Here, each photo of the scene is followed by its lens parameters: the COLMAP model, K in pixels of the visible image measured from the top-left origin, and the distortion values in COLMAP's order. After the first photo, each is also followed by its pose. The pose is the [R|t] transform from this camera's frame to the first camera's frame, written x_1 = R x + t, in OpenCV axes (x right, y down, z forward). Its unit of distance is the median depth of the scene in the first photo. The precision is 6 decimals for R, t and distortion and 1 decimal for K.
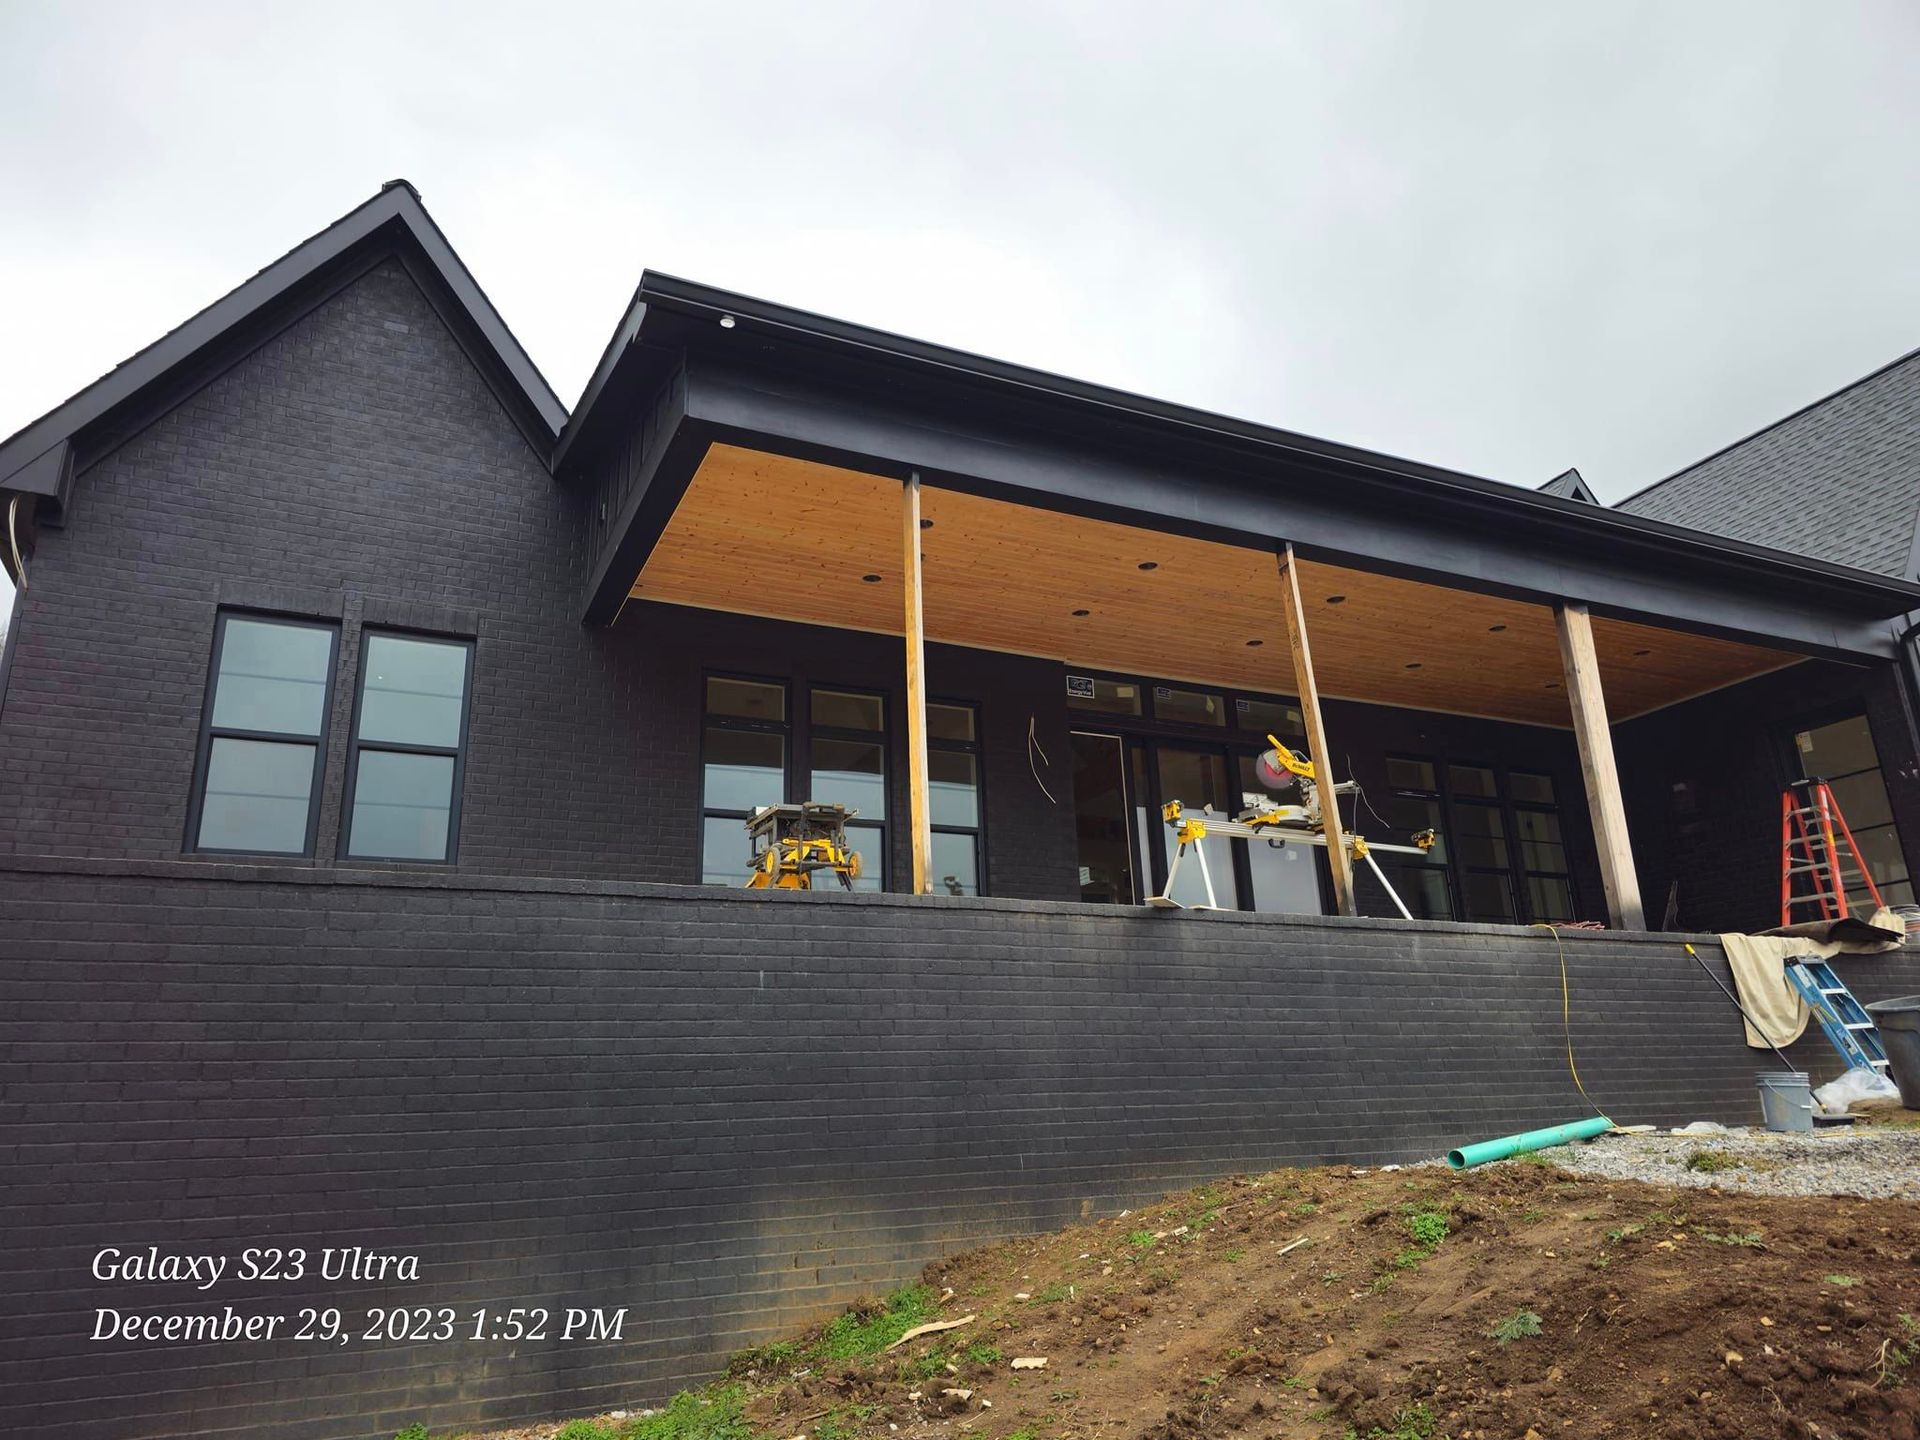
lens RADIAL K [[1277.5, 0, 960.0], [0, 1277.5, 720.0], [0, 0, 1]] dist [0.072065, -0.077160]
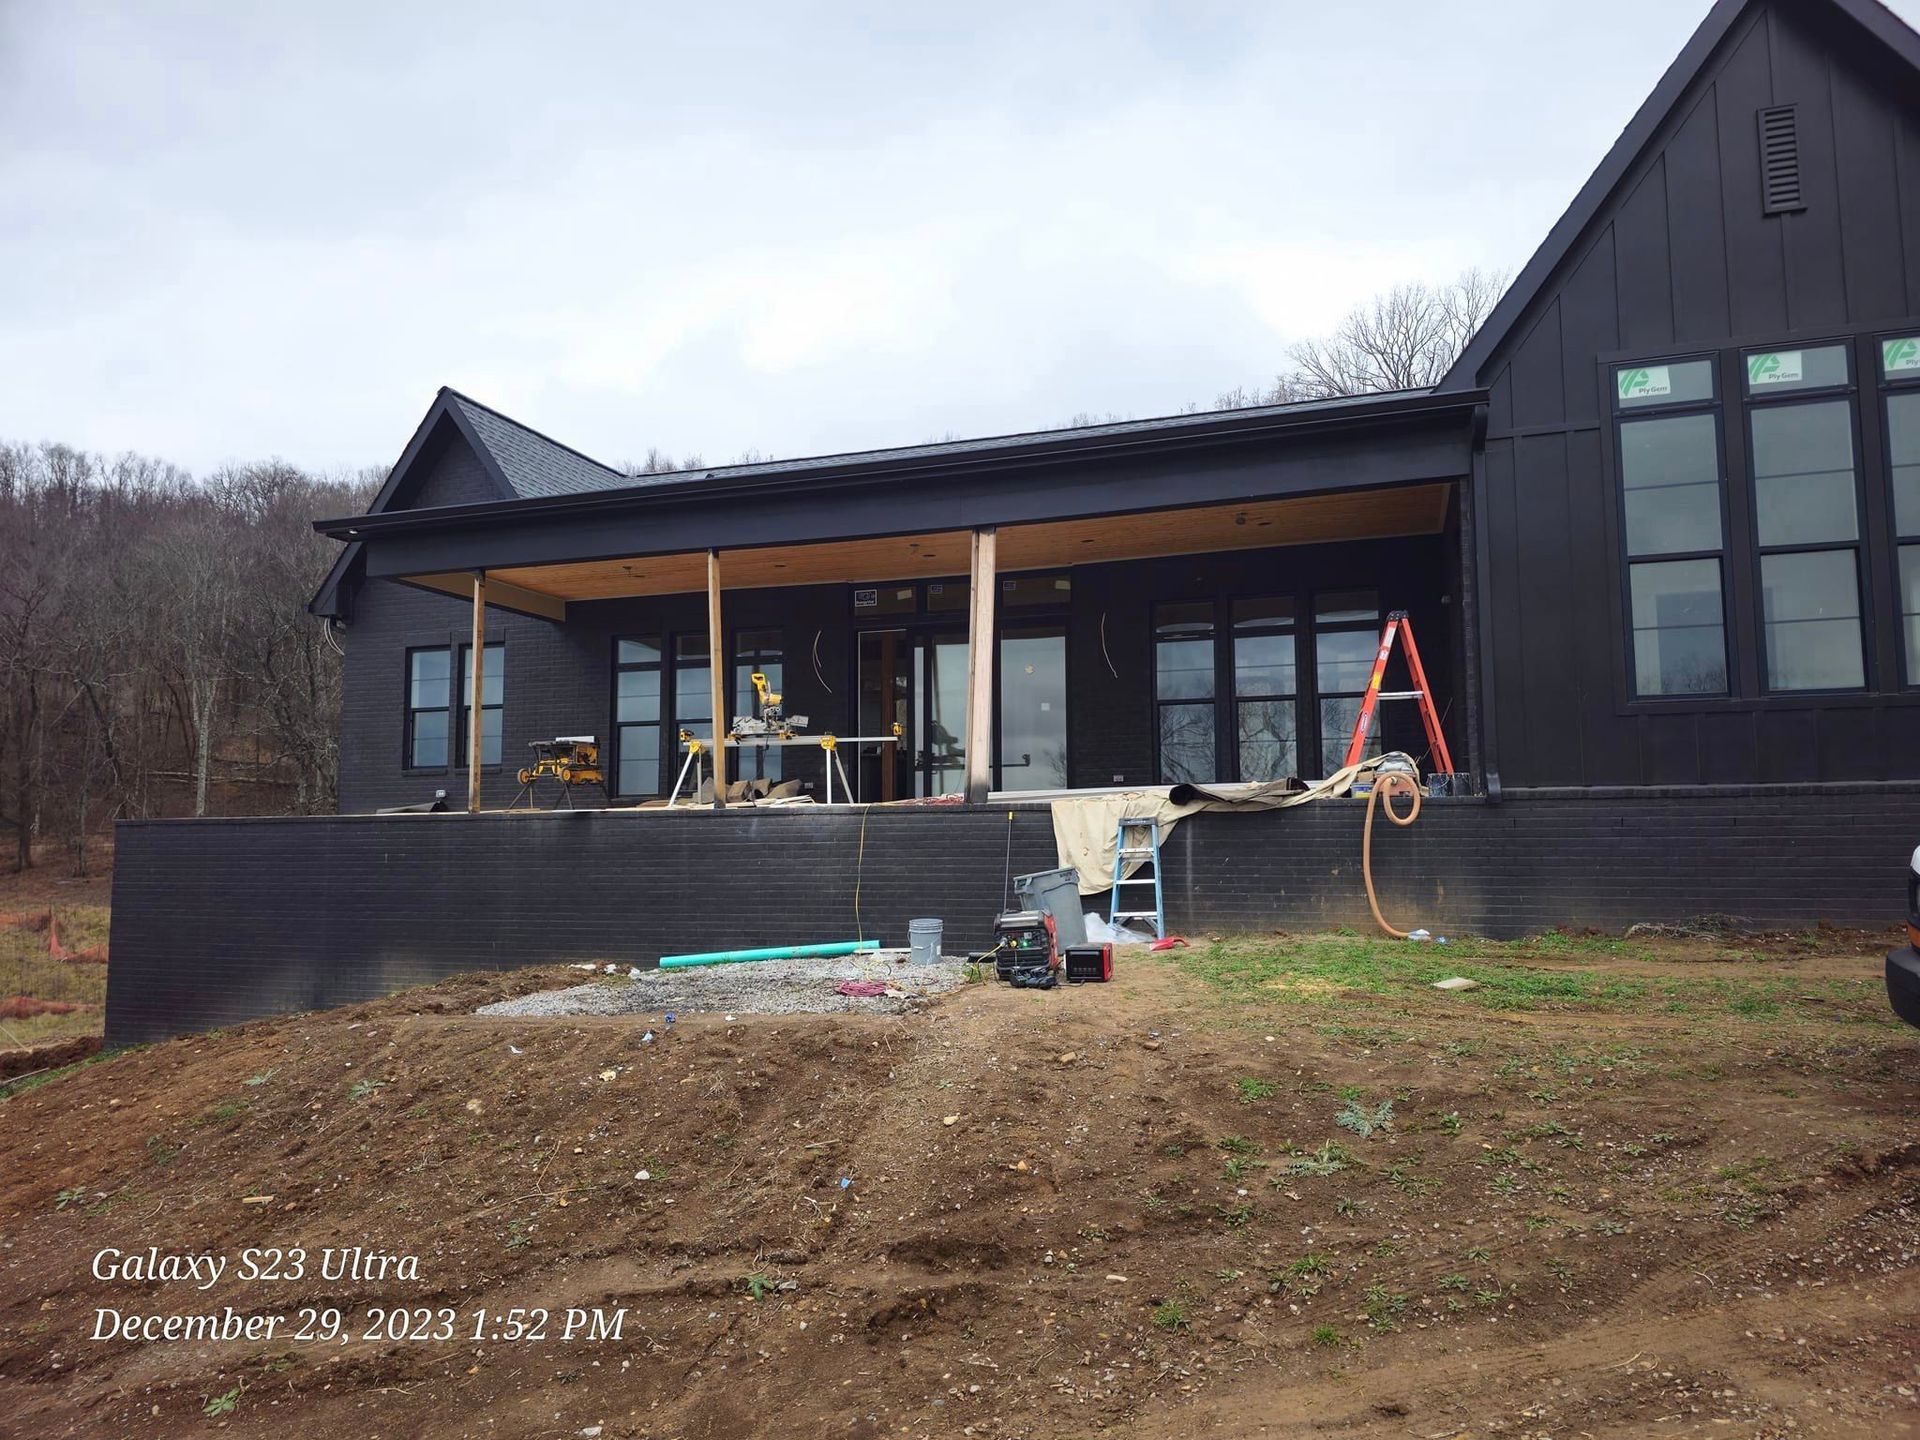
lens RADIAL K [[1277.5, 0, 960.0], [0, 1277.5, 720.0], [0, 0, 1]] dist [0.072065, -0.077160]
pose [[0.700851, -0.035129, -0.712442, 1.690913], [0.199974, 0.968410, 0.148971, -0.125389], [0.684703, -0.246876, 0.685736, 0.180150]]
